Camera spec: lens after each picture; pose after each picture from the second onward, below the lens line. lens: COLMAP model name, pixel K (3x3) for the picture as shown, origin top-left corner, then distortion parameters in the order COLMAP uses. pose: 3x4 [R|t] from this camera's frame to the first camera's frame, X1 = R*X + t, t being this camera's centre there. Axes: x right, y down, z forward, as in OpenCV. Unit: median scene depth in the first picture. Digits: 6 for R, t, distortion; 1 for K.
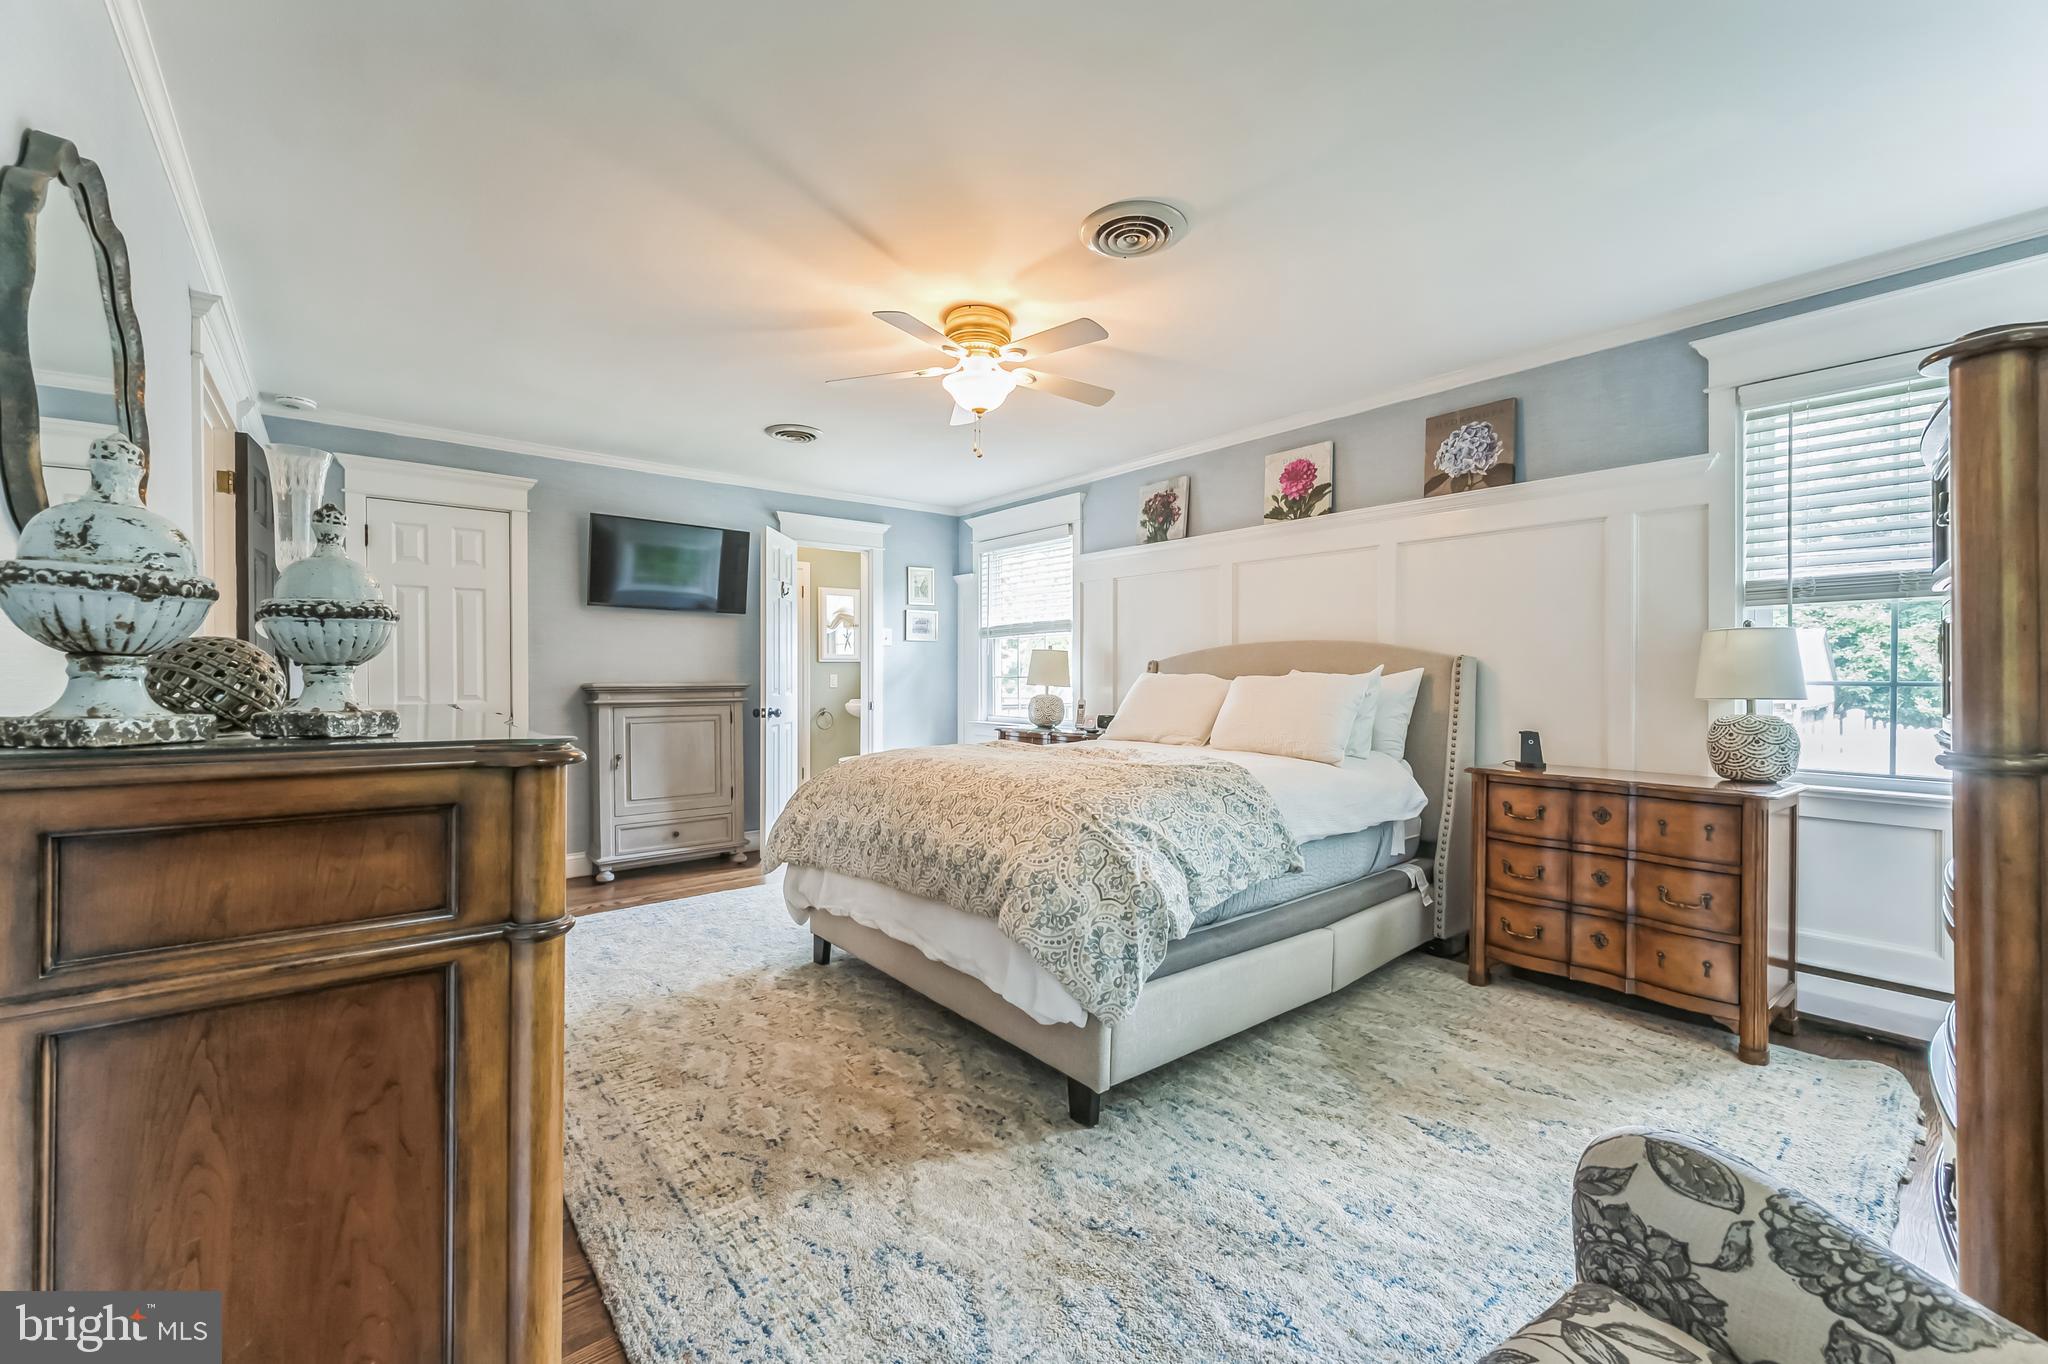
lens RADIAL K [[817.6, 0, 1032.4], [0, 817.6, 674.6], [0, 0, 1]] dist [-0.003083, -0.000528]
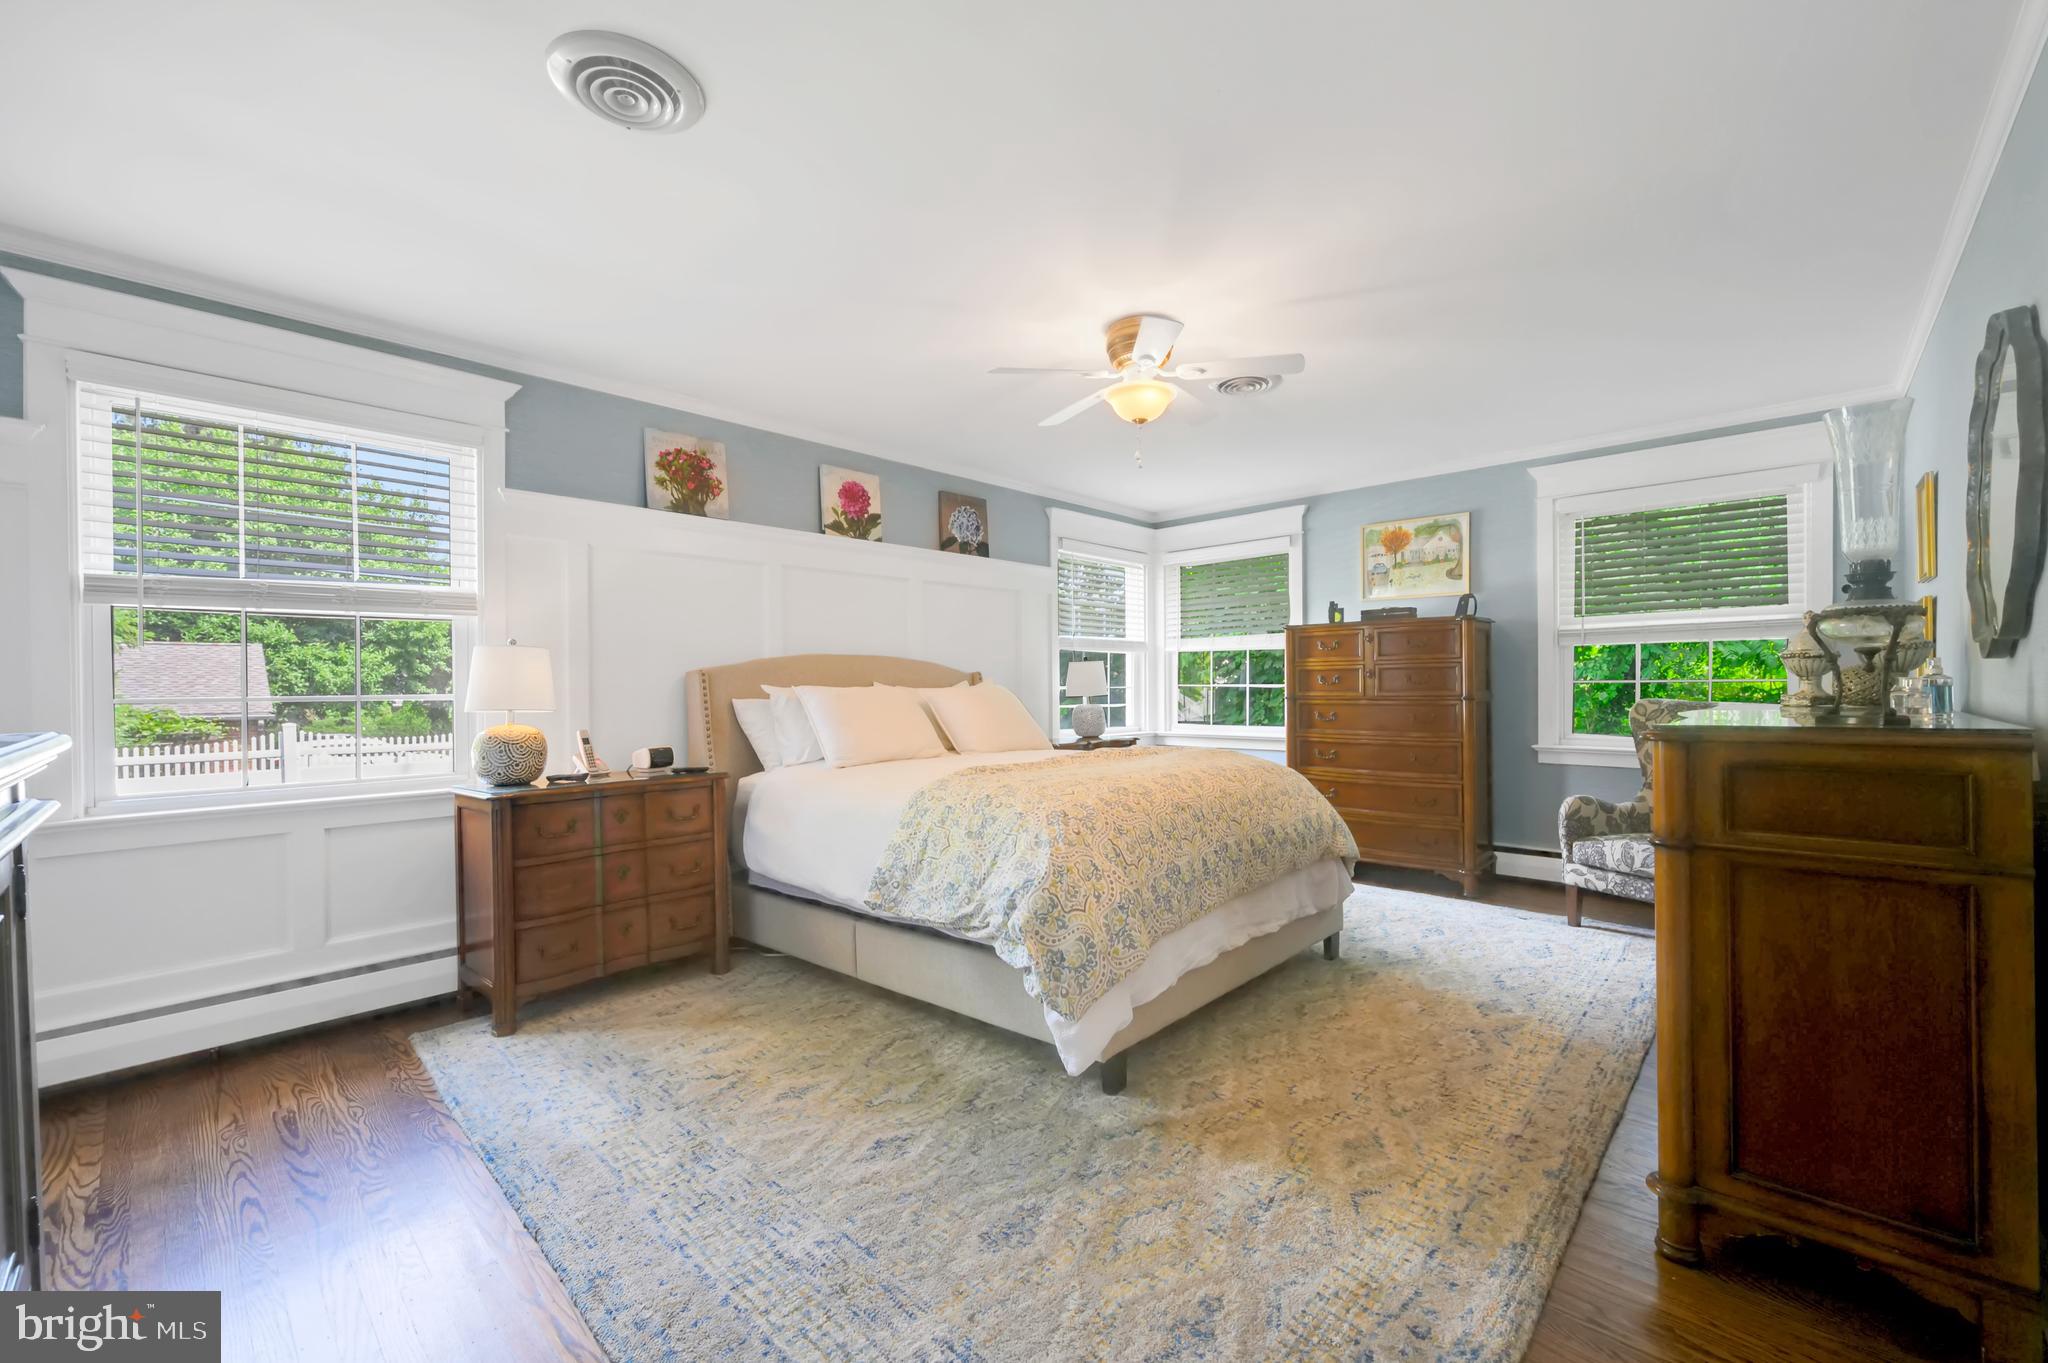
lens RADIAL K [[835.3, 0, 1031.9], [0, 835.3, 689.9], [0, 0, 1]] dist [-0.001370, -0.000115]
pose [[-0.130372, -0.004846, 0.991453, -0.786031], [0.010070, 0.999930, 0.006211, -0.001331], [-0.991414, 0.010794, -0.130314, 0.942578]]
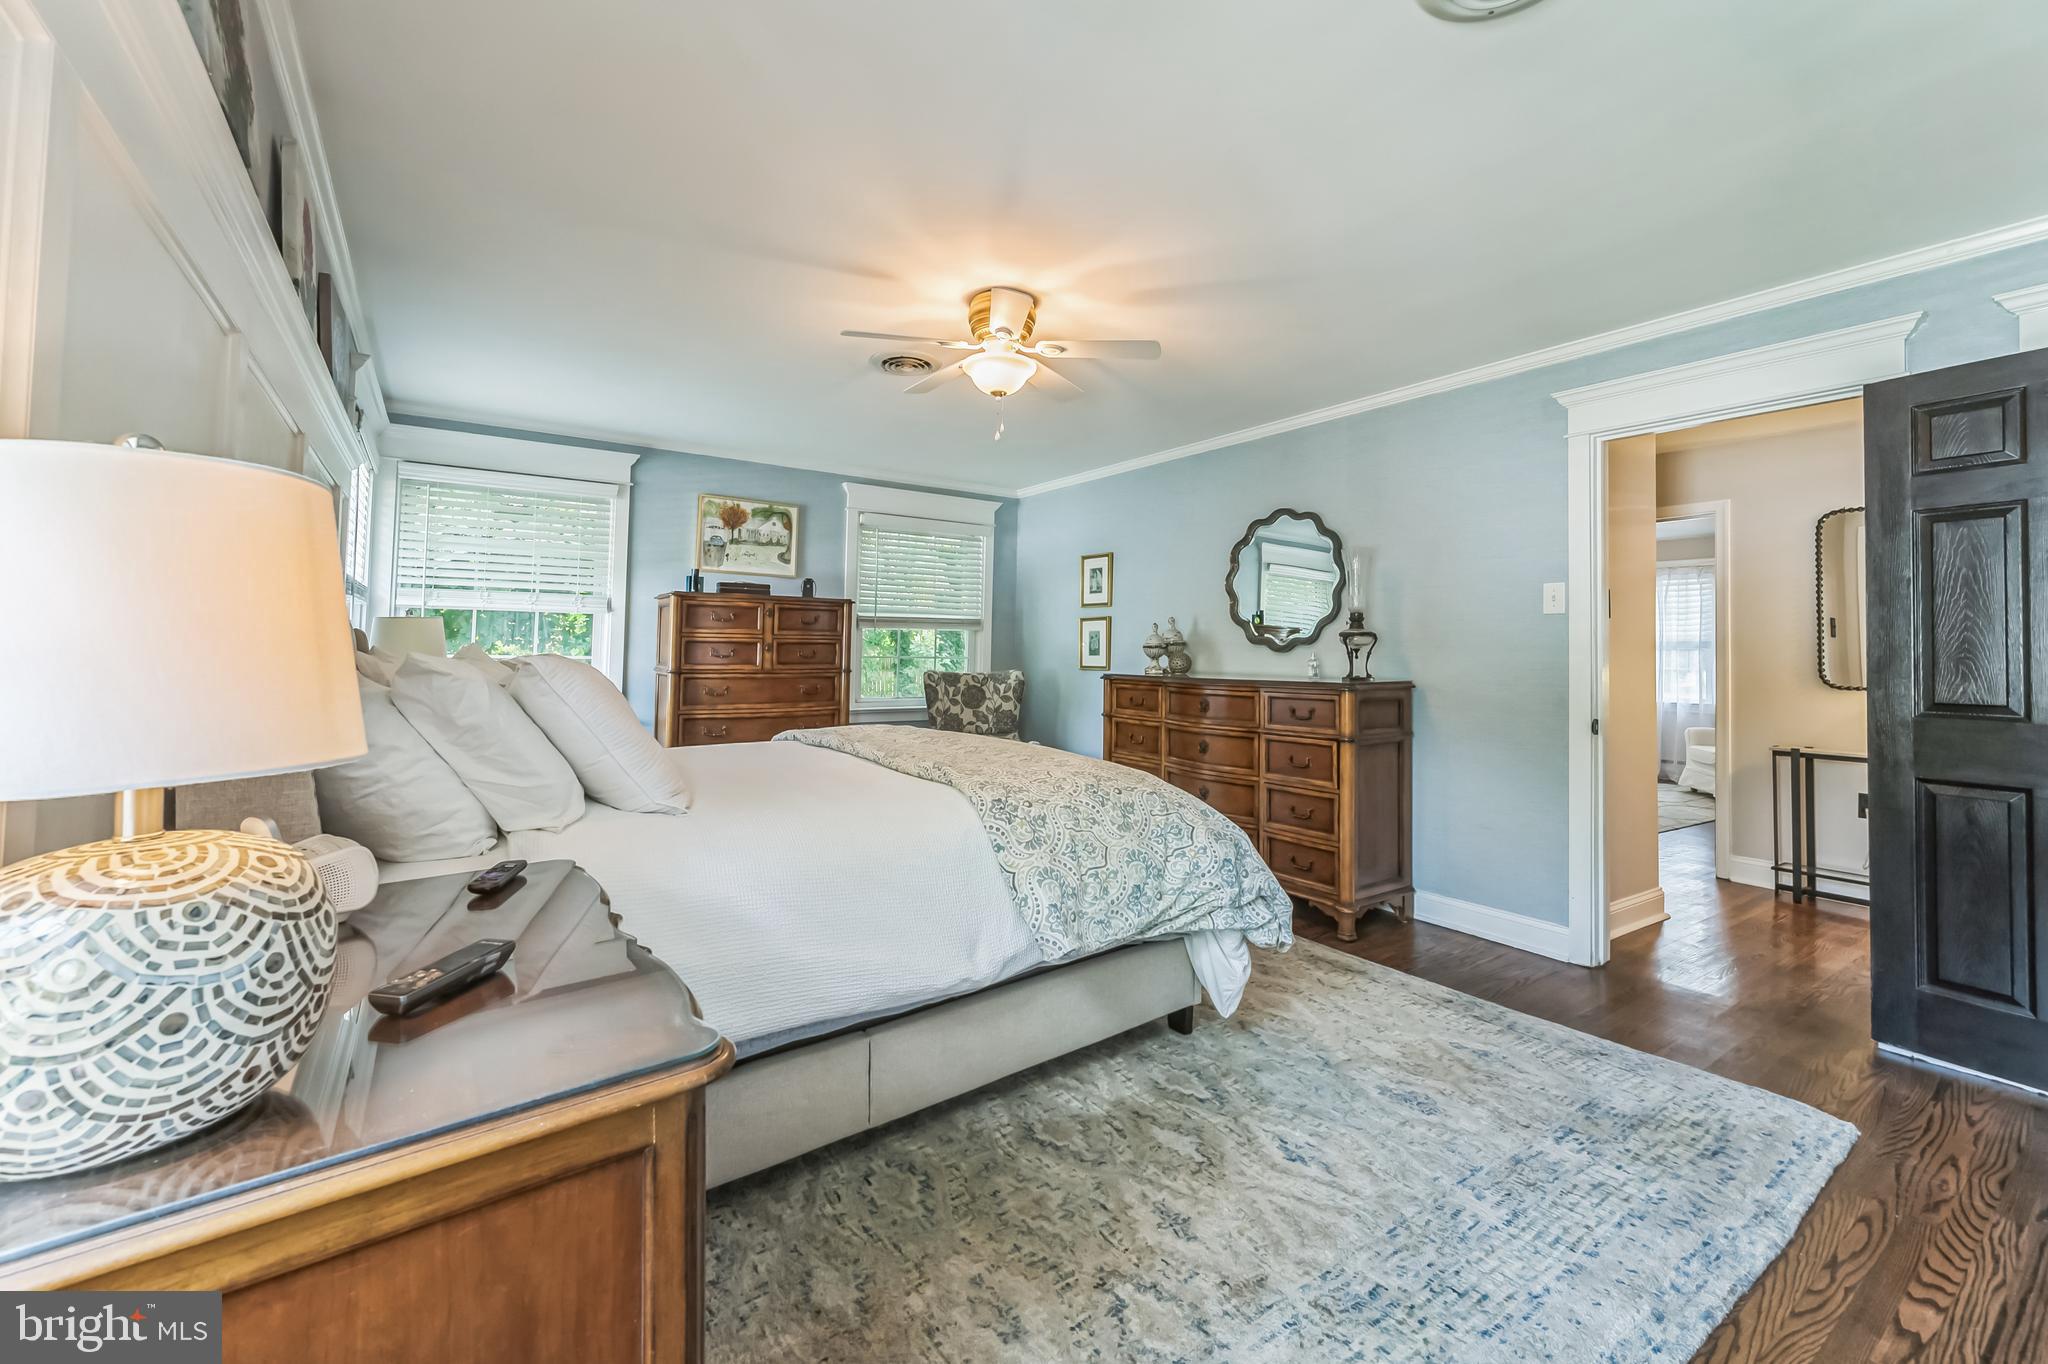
lens RADIAL K [[817.6, 0, 1031.5], [0, 817.6, 634.2], [0, 0, 1]] dist [-0.003083, -0.000528]
pose [[-0.996233, -0.006350, 0.086484, -0.141019], [-0.008567, 0.999644, -0.025282, -0.004871], [-0.086292, -0.025928, -0.995932, 1.465286]]
